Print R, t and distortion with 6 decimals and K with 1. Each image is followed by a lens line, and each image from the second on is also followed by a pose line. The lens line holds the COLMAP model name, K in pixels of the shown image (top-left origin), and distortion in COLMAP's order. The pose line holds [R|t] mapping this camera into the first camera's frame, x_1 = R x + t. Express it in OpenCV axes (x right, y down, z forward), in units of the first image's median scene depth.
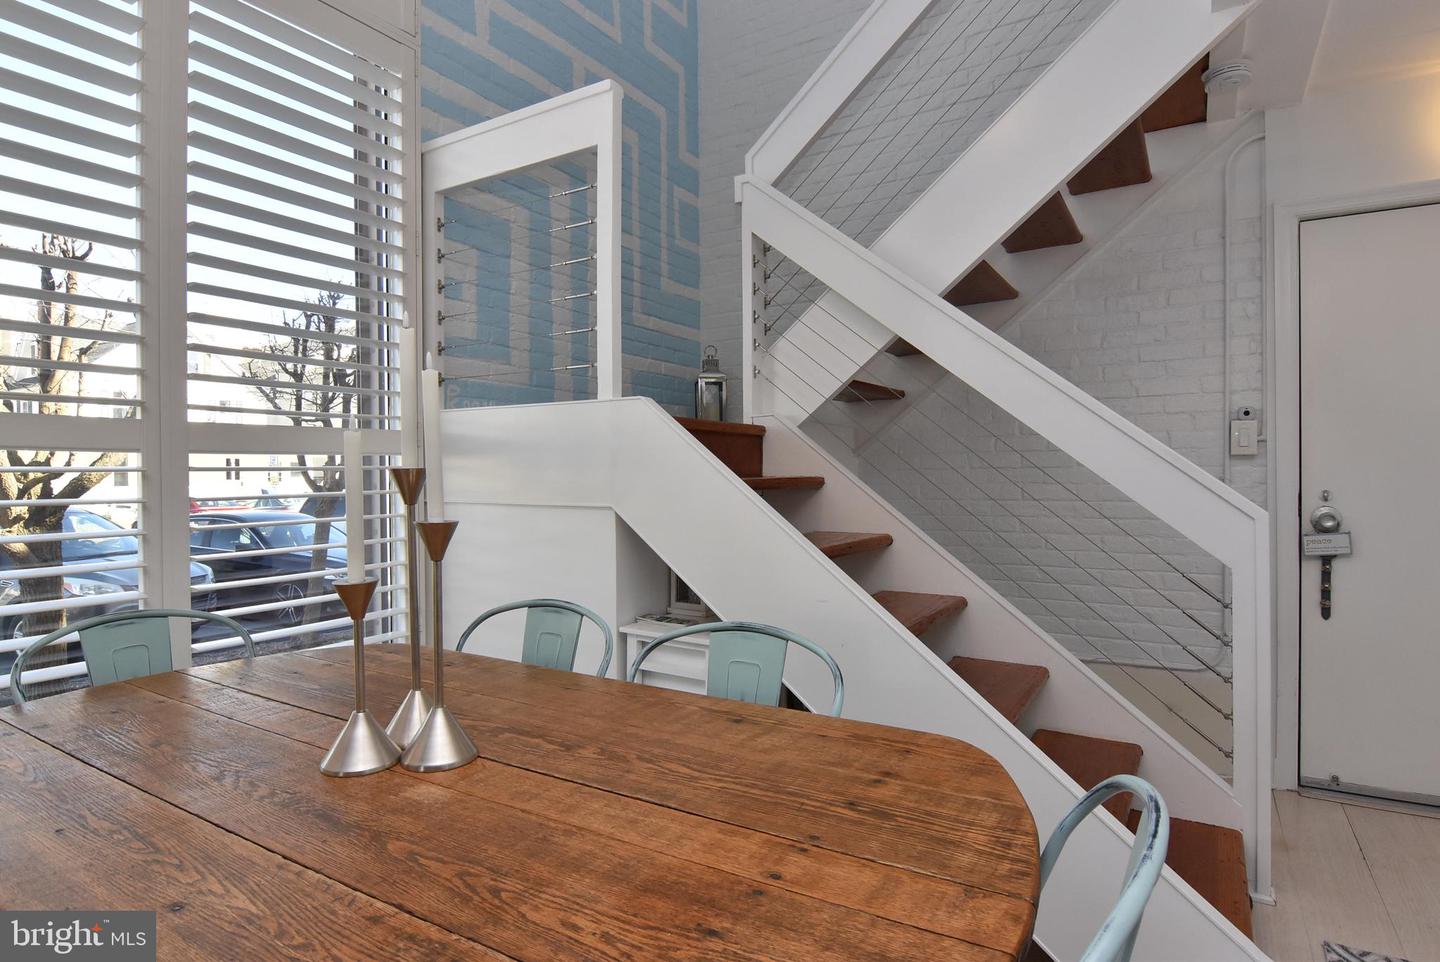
lens RADIAL K [[766.5, 0, 719.8], [0, 766.5, 475.3], [0, 0, 1]] dist [-0.001578, -0.011139]
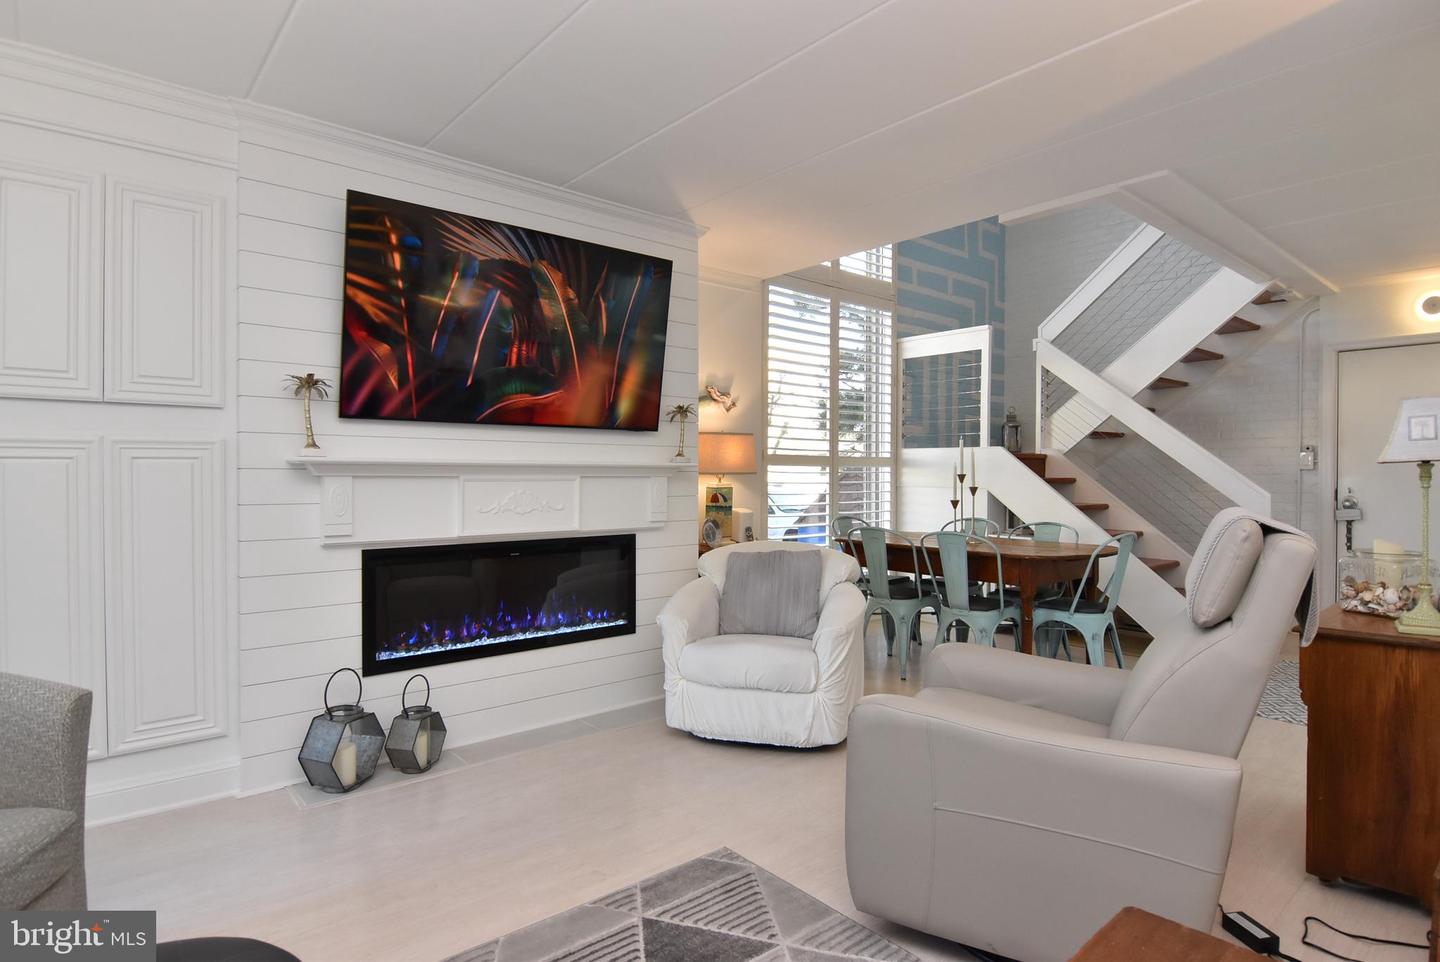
lens RADIAL K [[766.5, 0, 715.8], [0, 766.5, 473.5], [0, 0, 1]] dist [-0.001578, -0.011139]
pose [[0.947984, 0.010240, -0.318153, -0.144709], [-0.013600, 0.999873, -0.008343, 0.021938], [0.318027, 0.012236, 0.948003, -1.412129]]
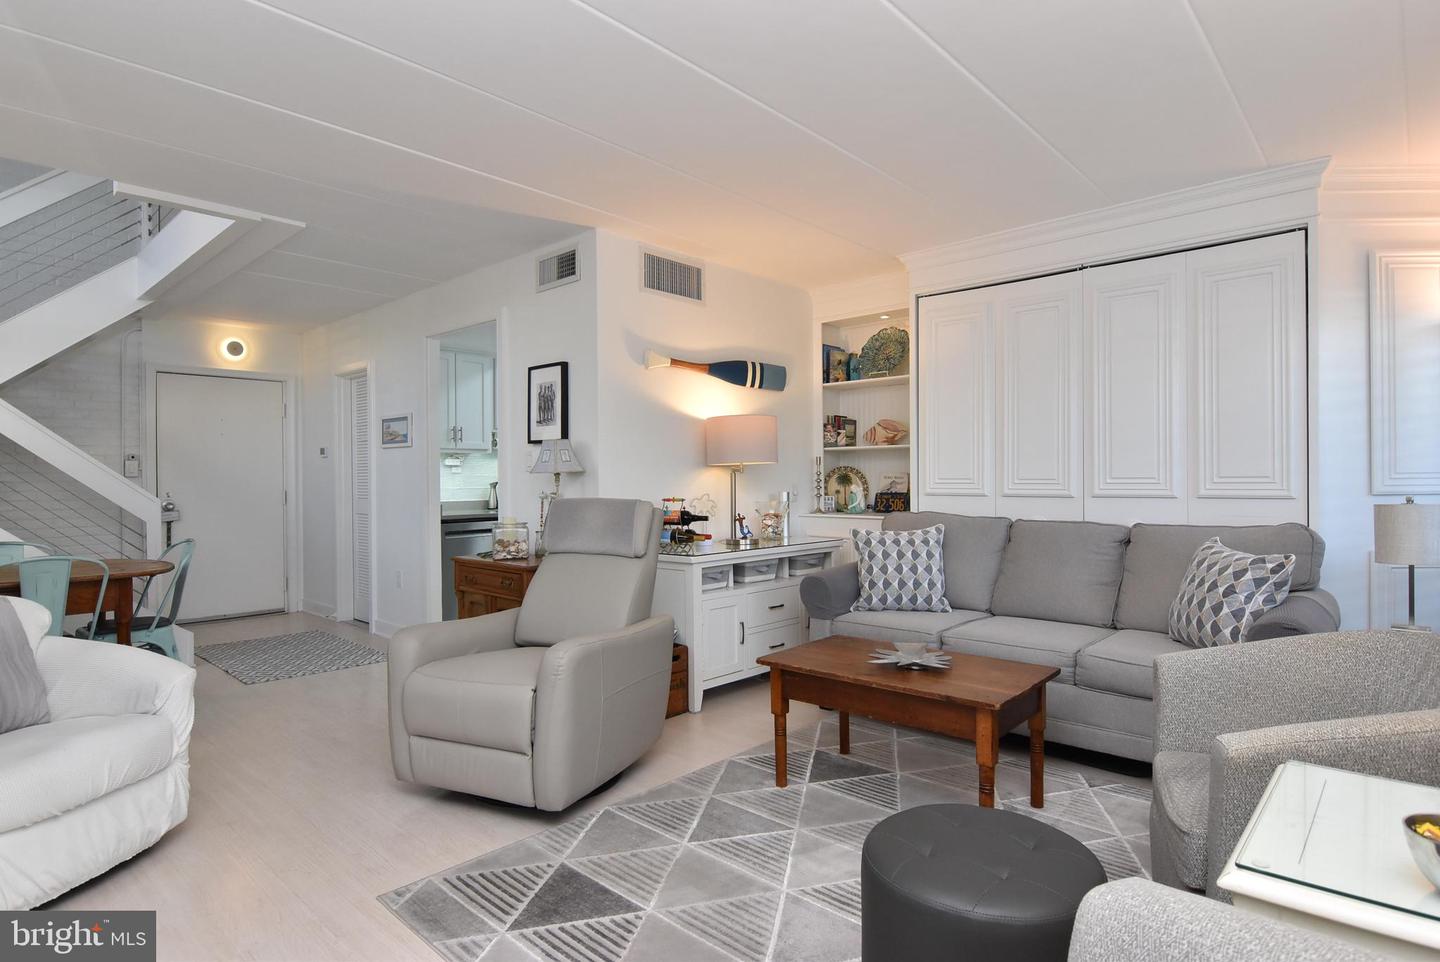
lens RADIAL K [[766.5, 0, 723.1], [0, 766.5, 478.5], [0, 0, 1]] dist [-0.001578, -0.011139]
pose [[0.197438, 0.007155, 0.980289, -1.118271], [0.014726, 0.999839, -0.010263, 0.025282], [-0.980205, 0.016462, 0.197300, -1.080603]]
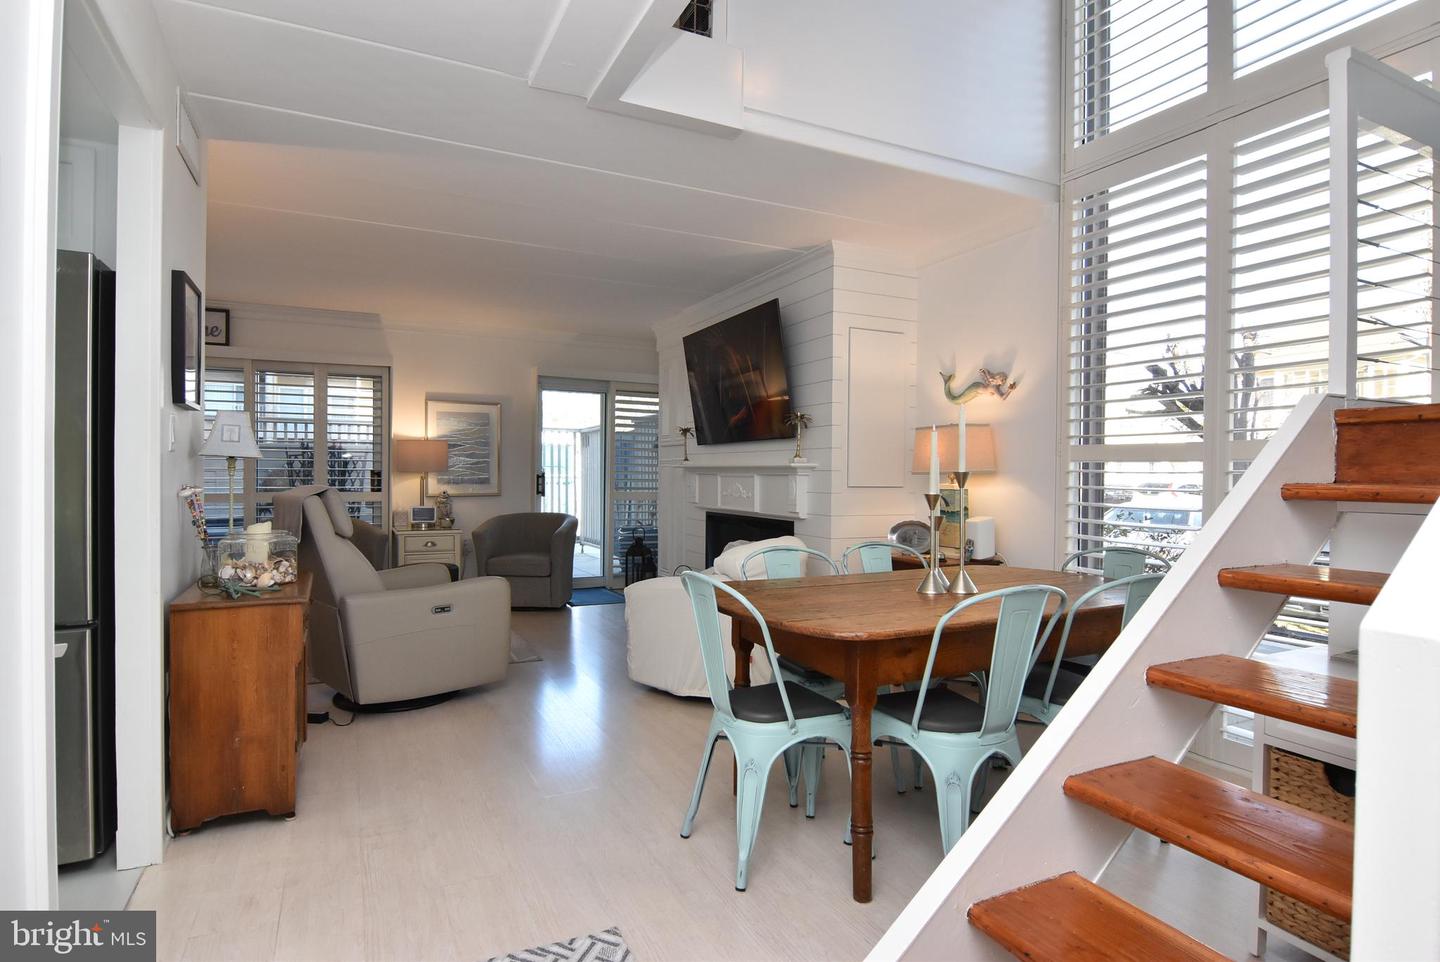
lens RADIAL K [[766.5, 0, 727.5], [0, 766.5, 485.3], [0, 0, 1]] dist [-0.001578, -0.011139]
pose [[-0.534895, 0.016535, -0.844757, 0.886590], [-0.014425, 0.999484, 0.028698, -0.008938], [0.844795, 0.027536, -0.534381, 0.823289]]
